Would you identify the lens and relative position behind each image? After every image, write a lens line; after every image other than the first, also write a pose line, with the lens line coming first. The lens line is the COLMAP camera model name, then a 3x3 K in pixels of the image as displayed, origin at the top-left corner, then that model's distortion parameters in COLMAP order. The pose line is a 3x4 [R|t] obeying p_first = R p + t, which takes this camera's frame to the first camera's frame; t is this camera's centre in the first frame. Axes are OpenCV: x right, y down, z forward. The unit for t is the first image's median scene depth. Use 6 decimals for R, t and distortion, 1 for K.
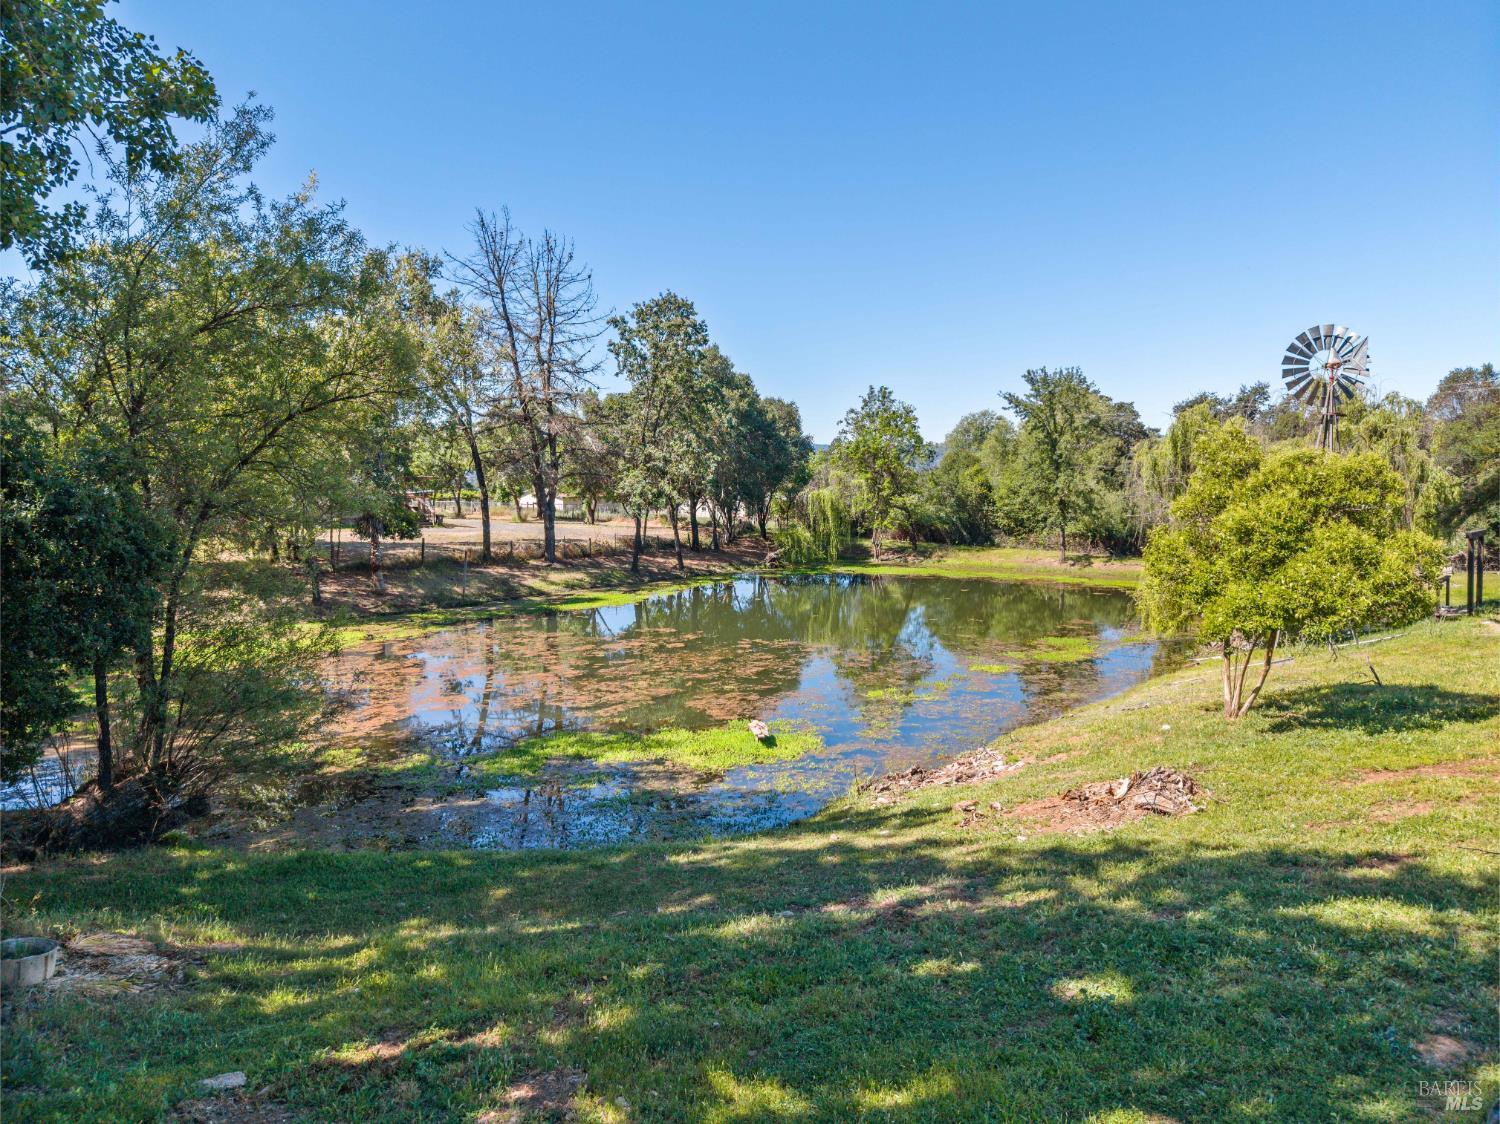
lens RADIAL K [[1005.6, 0, 756.2], [0, 1005.6, 557.1], [0, 0, 1]] dist [0.031527, -0.037349]
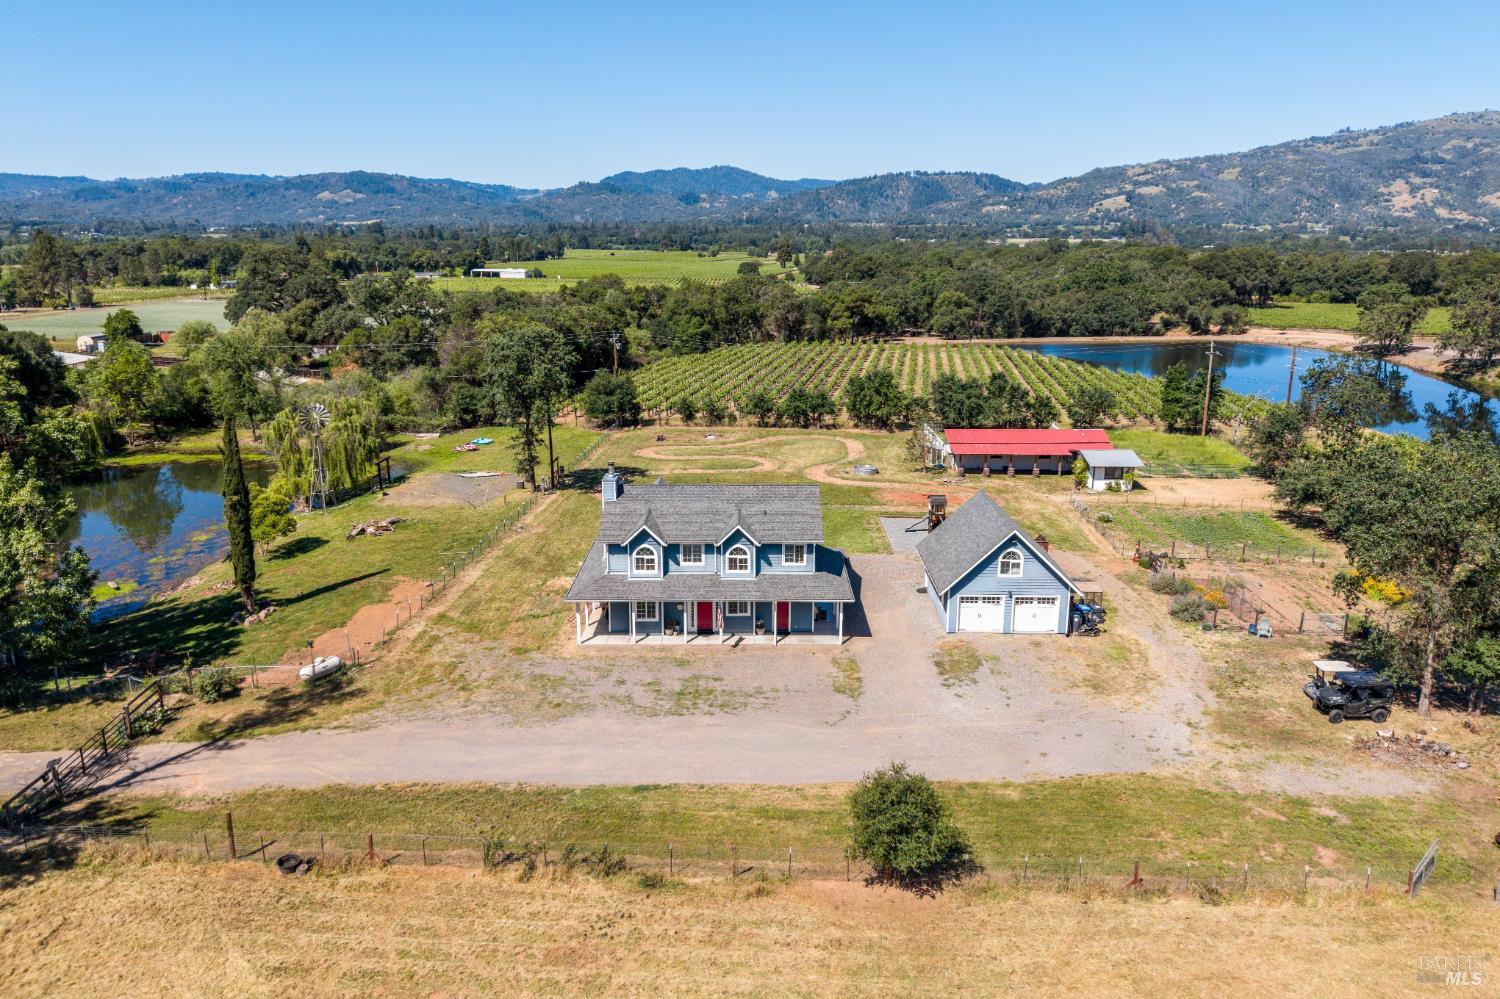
lens RADIAL K [[1016.9, 0, 745.0], [0, 1016.9, 438.5], [0, 0, 1]] dist [0.026168, -0.027317]
pose [[0.776801, -0.131825, 0.615794, -0.144777], [0.046582, 0.987194, 0.152570, -0.261435], [-0.628020, -0.089831, 0.772995, -1.028711]]
